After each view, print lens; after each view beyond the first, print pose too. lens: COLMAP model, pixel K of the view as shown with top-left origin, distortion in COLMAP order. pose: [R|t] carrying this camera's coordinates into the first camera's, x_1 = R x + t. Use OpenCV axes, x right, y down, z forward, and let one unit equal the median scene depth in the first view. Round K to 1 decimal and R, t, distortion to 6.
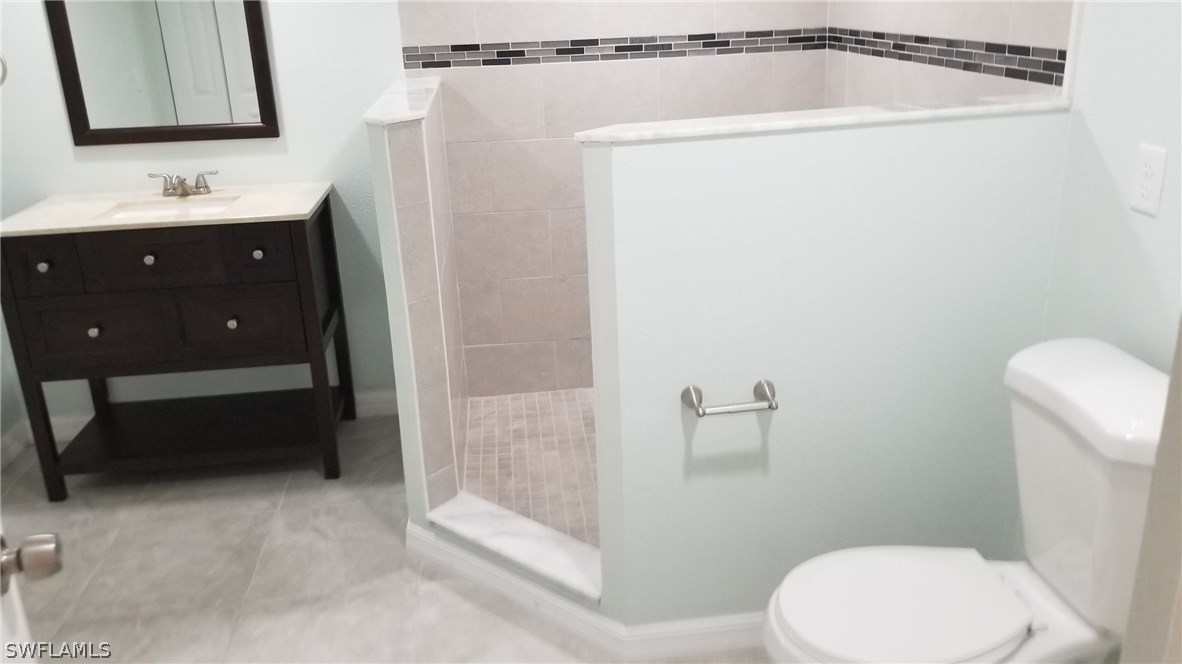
lens RADIAL K [[919.1, 0, 567.5], [0, 919.1, 302.6], [0, 0, 1]] dist [0.083012, -0.141493]
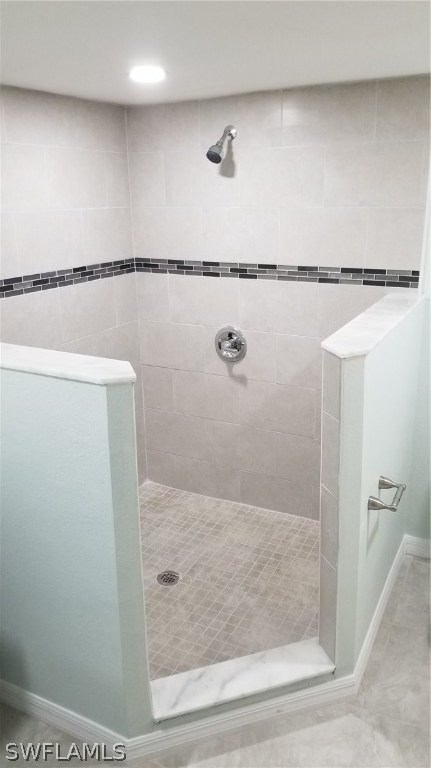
lens RADIAL K [[597.2, 0, 221.3], [0, 597.2, 375.5], [0, 0, 1]] dist [0.083012, -0.141493]
pose [[0.521425, -0.216650, 0.825336, -0.572840], [0.260155, 0.961544, 0.088046, -0.188519], [-0.812672, 0.168805, 0.557735, 0.436770]]
